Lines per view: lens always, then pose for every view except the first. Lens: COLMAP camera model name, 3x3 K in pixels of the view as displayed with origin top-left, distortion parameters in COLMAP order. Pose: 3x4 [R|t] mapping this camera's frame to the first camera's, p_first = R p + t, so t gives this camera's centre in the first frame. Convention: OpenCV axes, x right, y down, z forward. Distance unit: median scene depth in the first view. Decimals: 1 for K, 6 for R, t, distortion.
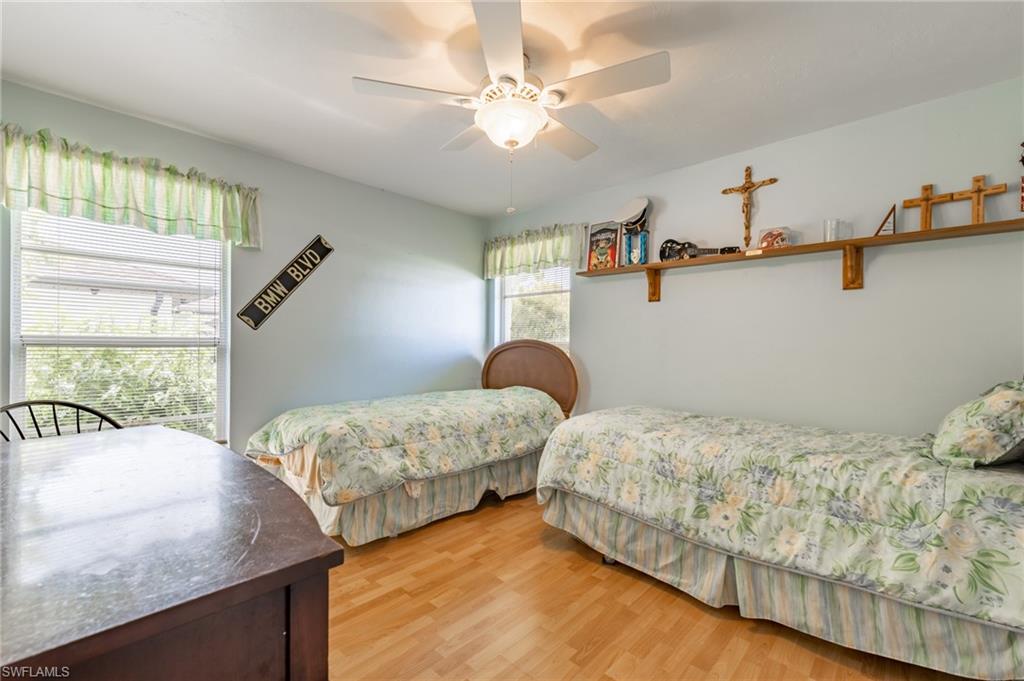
lens RADIAL K [[468.3, 0, 468.5], [0, 468.3, 339.7], [0, 0, 1]] dist [-0.003078, -0.000275]
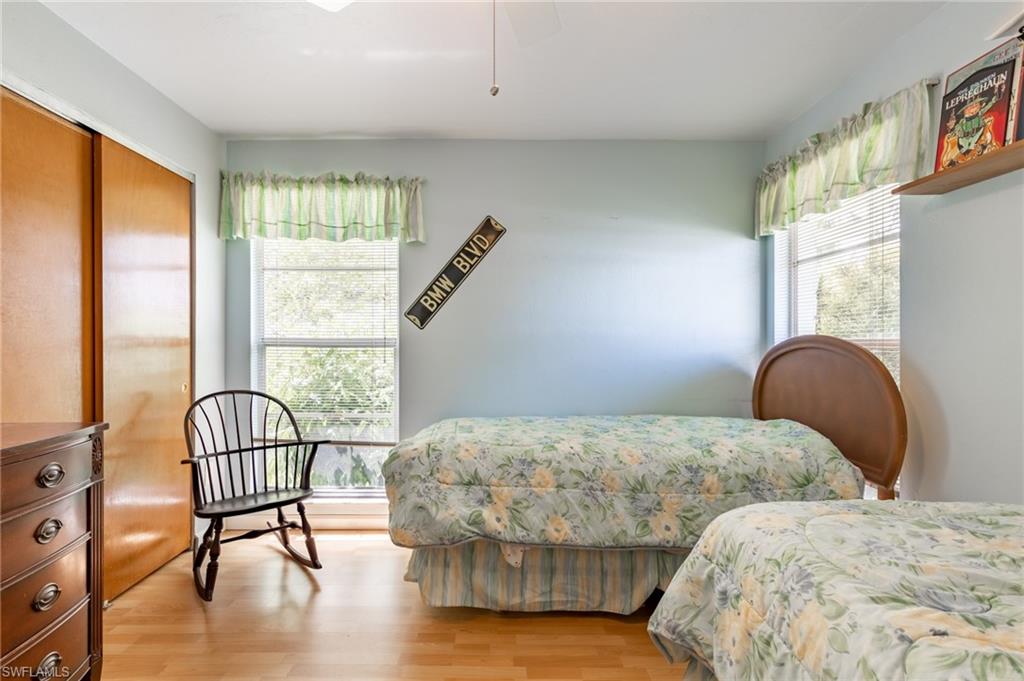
lens RADIAL K [[482.0, 0, 512.0], [0, 482.0, 340.5], [0, 0, 1]] dist [0.000301, -0.000366]
pose [[0.696665, -0.009902, -0.717328, 0.358690], [0.006616, 0.999951, -0.007377, 0.009376], [0.717366, 0.000394, 0.696697, 0.456997]]
